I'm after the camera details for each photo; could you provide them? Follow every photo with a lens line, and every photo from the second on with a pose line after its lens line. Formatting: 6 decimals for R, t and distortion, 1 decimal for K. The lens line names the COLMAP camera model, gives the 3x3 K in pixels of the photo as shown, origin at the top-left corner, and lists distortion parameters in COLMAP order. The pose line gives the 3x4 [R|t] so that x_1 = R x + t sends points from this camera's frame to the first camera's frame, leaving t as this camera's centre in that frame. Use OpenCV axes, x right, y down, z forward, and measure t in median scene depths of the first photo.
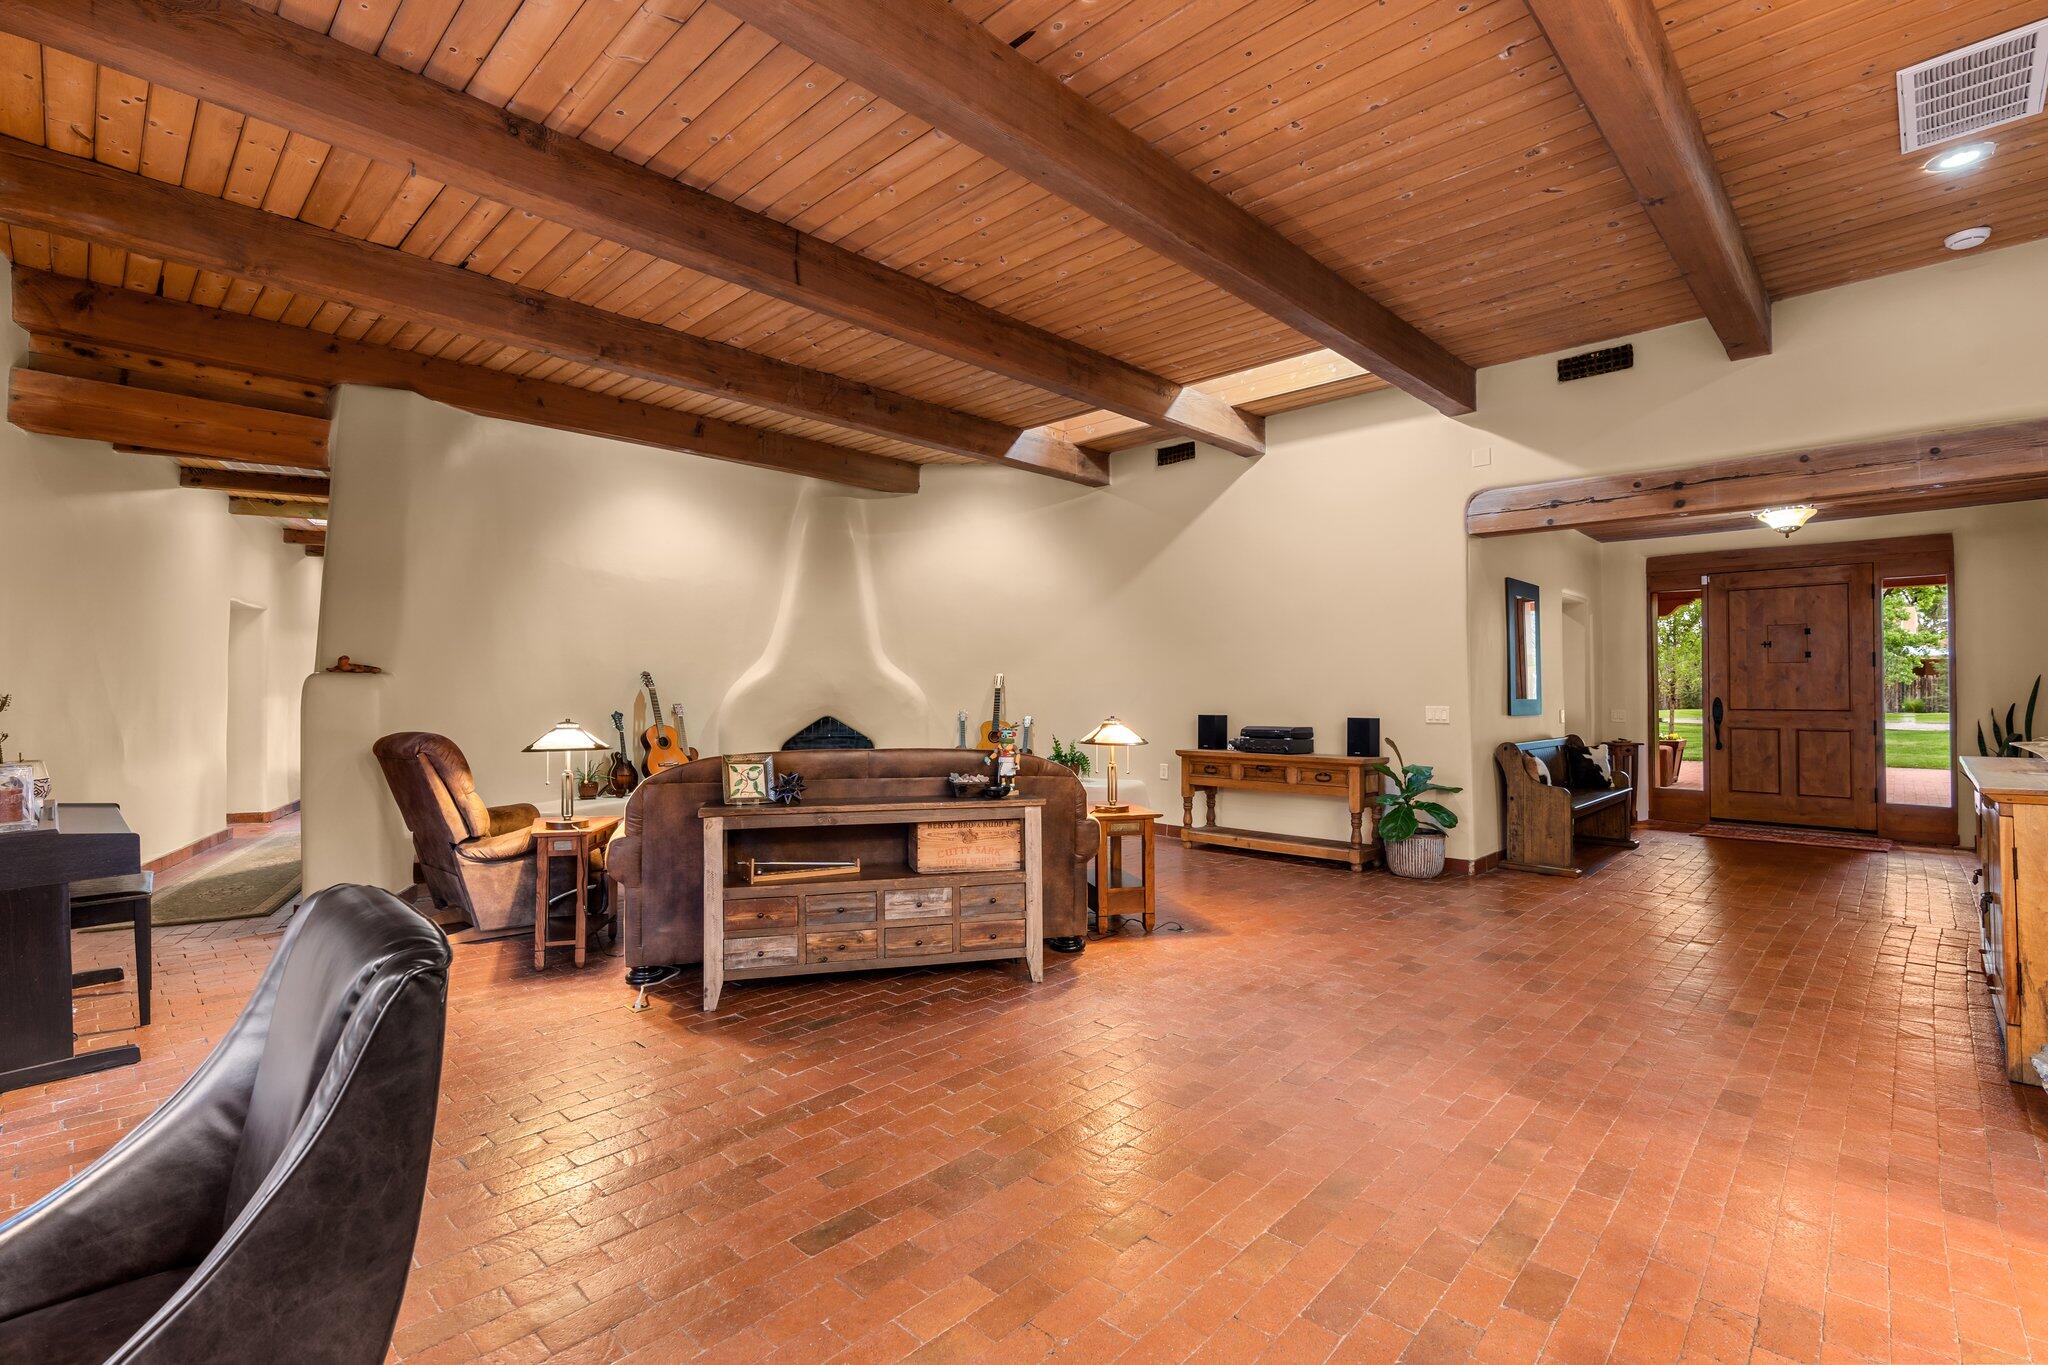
lens RADIAL K [[941.9, 0, 1027.3], [0, 941.9, 665.9], [0, 0, 1]] dist [-0.002725, 0.000559]
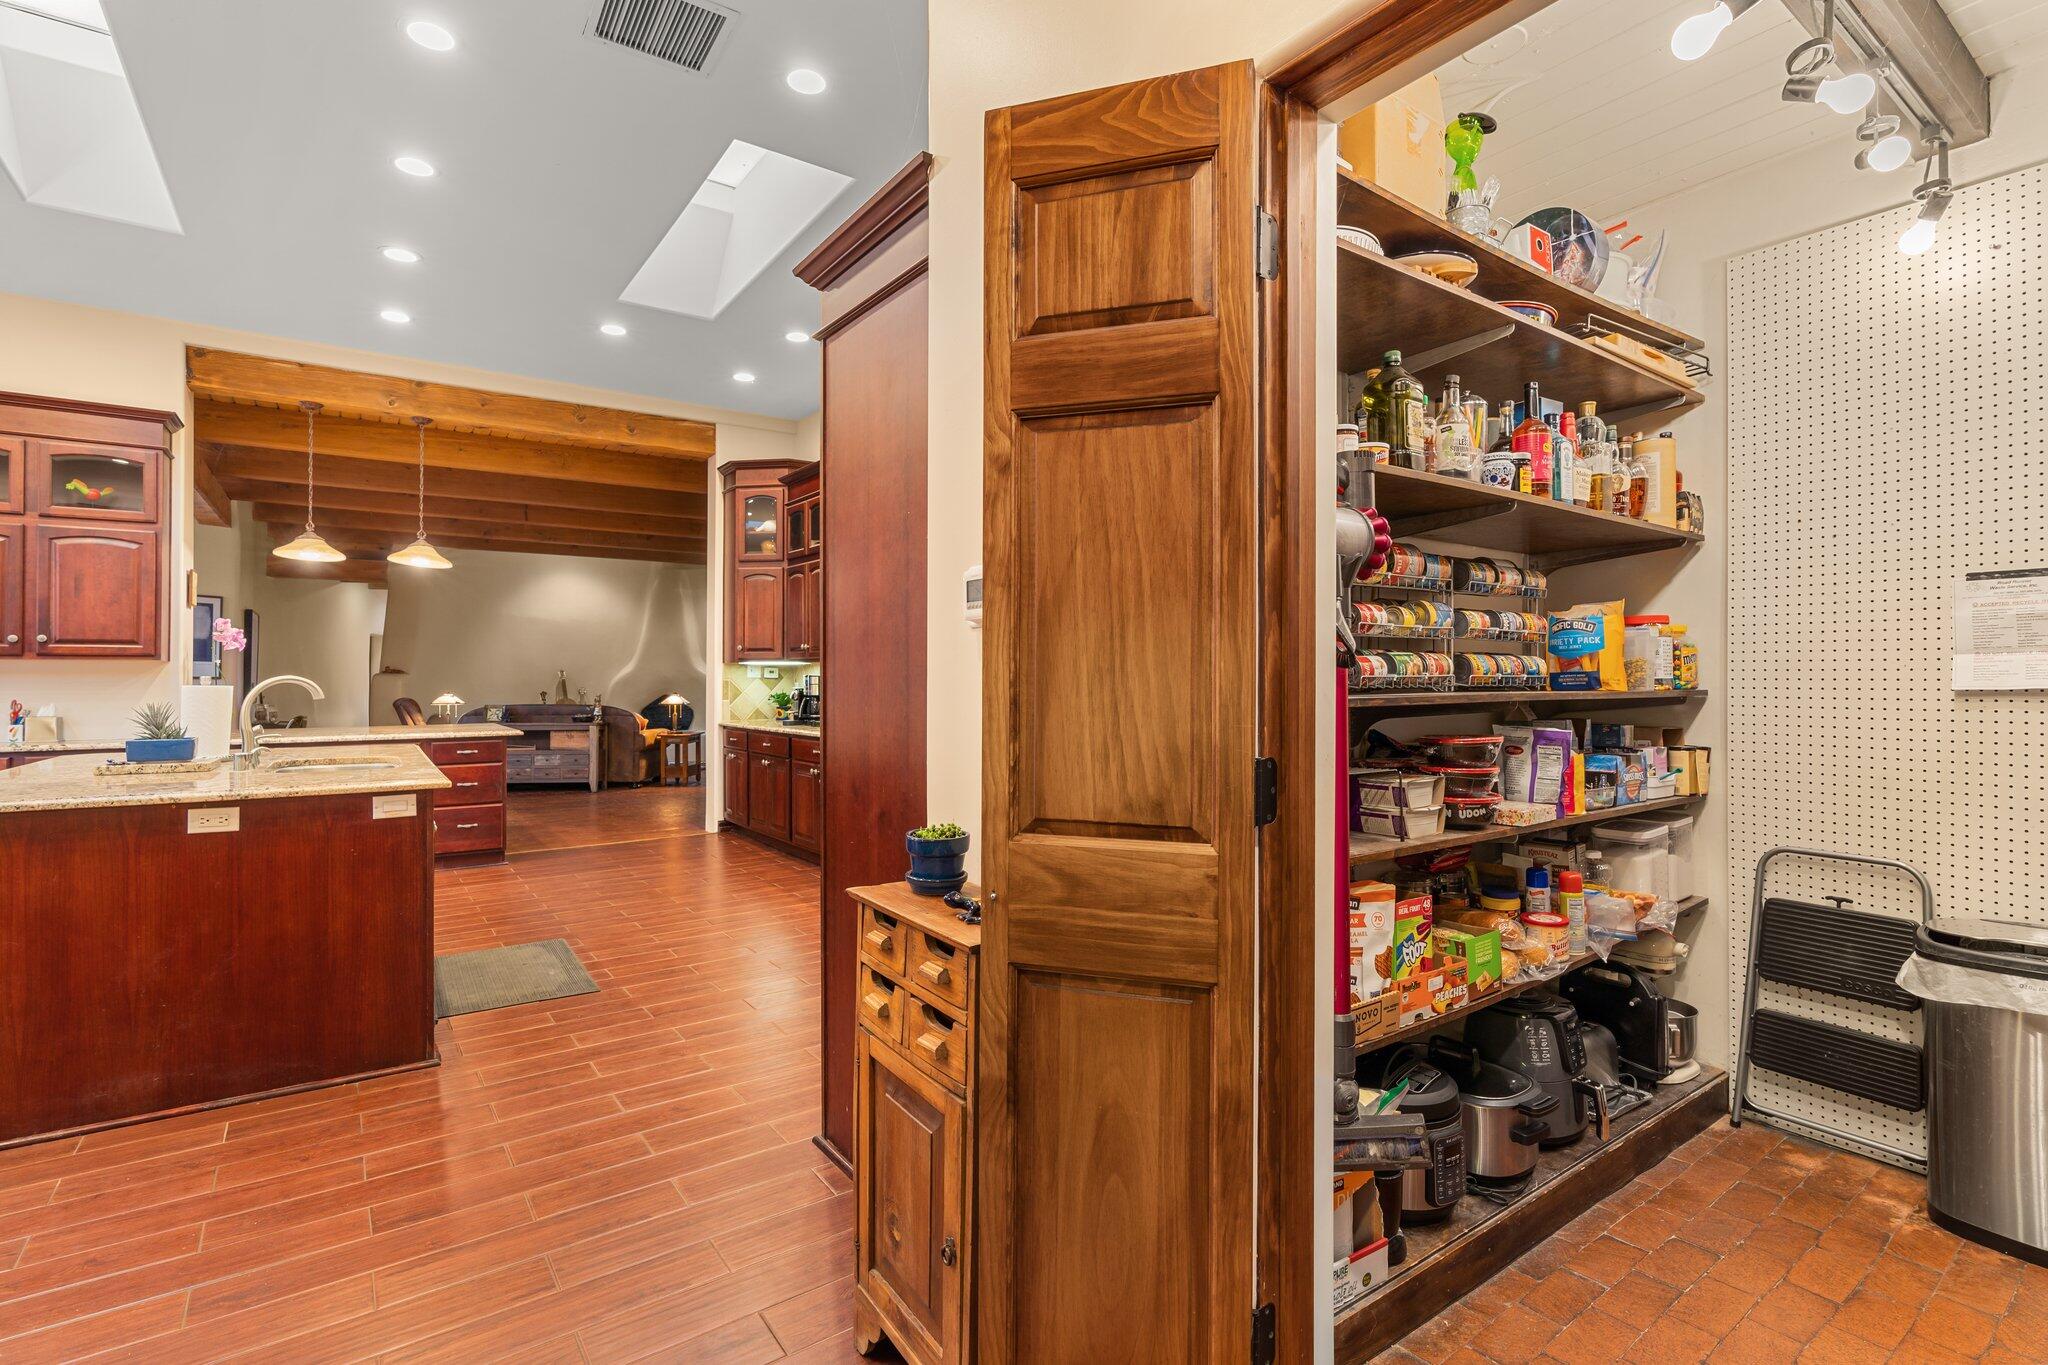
lens RADIAL K [[961.3, 0, 1025.1], [0, 961.3, 666.6], [0, 0, 1]] dist [-0.000026, 0.000156]
pose [[0.984200, -0.002530, -0.177042, 1.011015], [0.004947, 0.999900, 0.013214, -0.026035], [0.176991, -0.013881, 0.984115, -0.860193]]
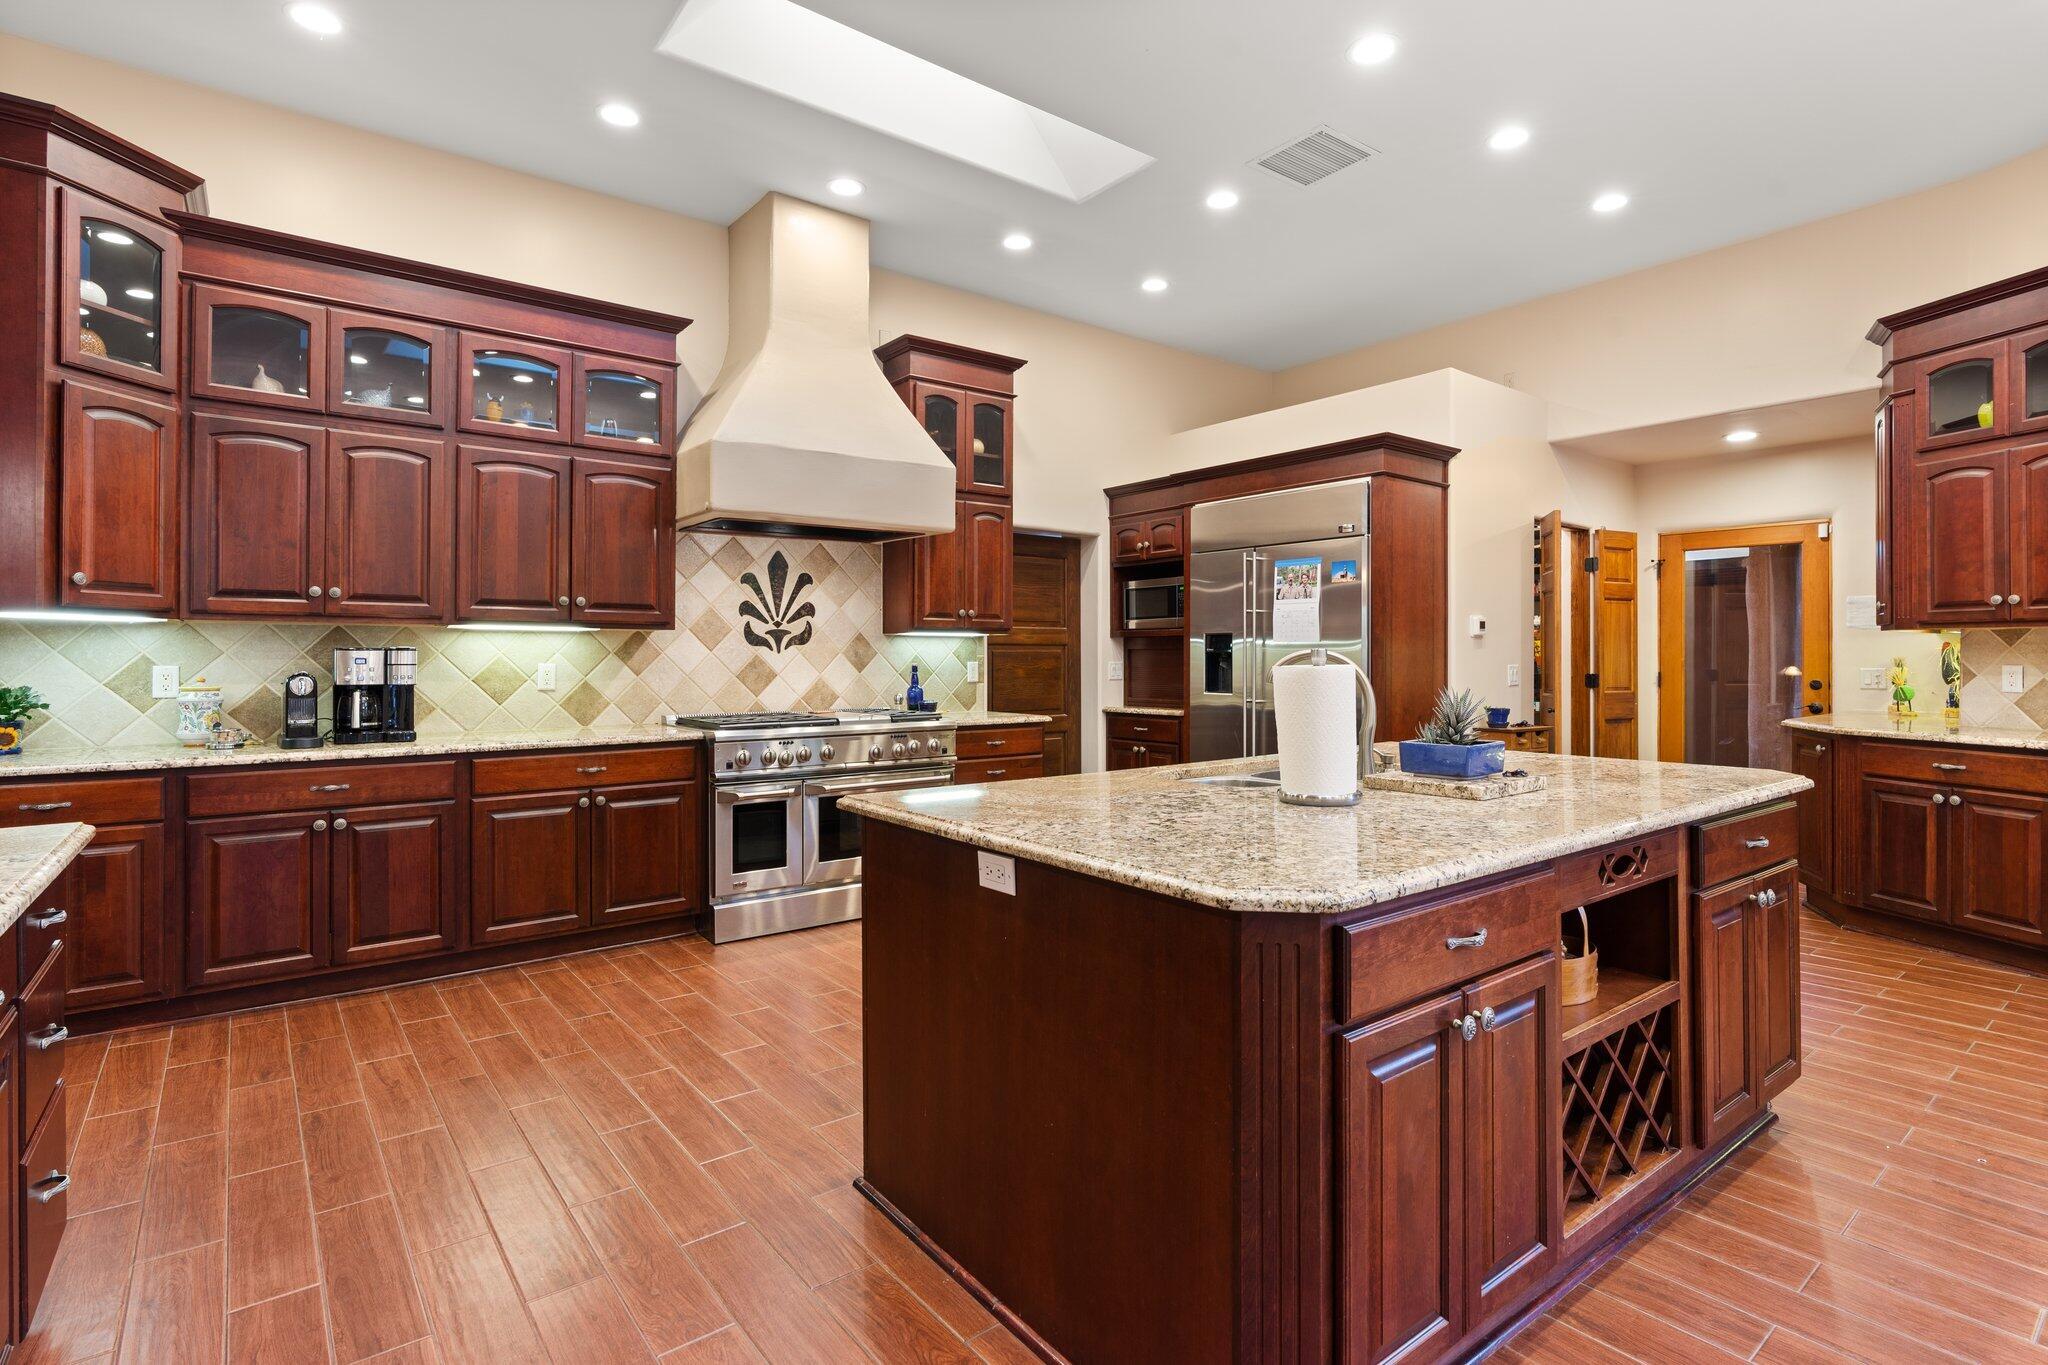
lens RADIAL K [[998.7, 0, 1021.7], [0, 998.7, 652.8], [0, 0, 1]] dist [-0.000412, -0.000124]
pose [[0.136639, 0.003925, 0.990613, 0.057139], [-0.026474, 0.999649, -0.000309, -0.010575], [-0.990267, -0.026183, 0.136695, -0.314881]]
